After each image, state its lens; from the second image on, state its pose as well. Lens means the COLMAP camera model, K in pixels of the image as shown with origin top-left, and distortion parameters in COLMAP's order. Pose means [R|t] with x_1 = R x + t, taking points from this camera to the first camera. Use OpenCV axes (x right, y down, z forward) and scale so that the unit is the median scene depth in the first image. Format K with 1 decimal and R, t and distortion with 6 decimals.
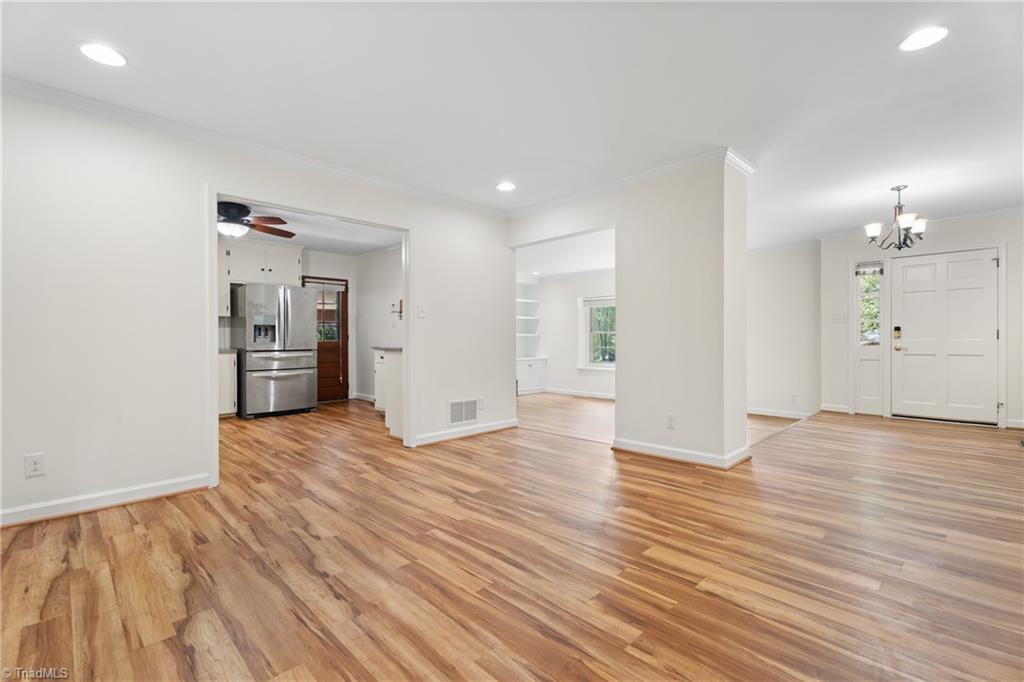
lens RADIAL K [[461.7, 0, 512.0], [0, 461.7, 341.0], [0, 0, 1]] dist [0.024945, 0.000209]
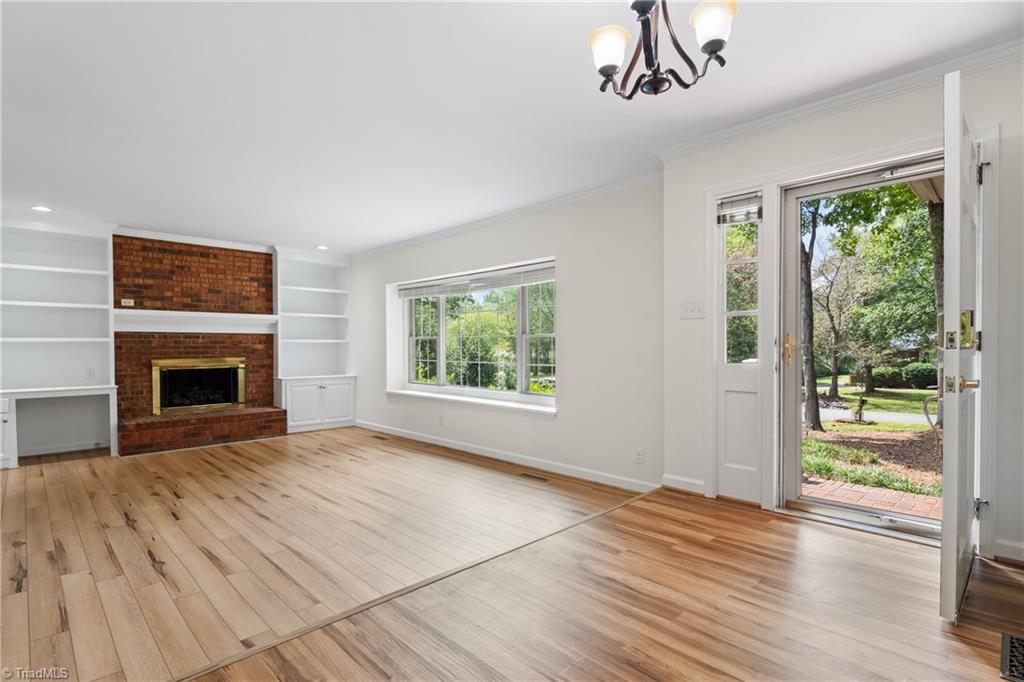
lens RADIAL K [[503.2, 0, 512.0], [0, 503.2, 341.0], [0, 0, 1]] dist [-0.002644, -0.000667]
pose [[0.999973, -0.002317, -0.006985, 0.516443], [0.002225, 0.999910, -0.013199, -0.005618], [0.007015, 0.013183, 0.999888, 0.456163]]
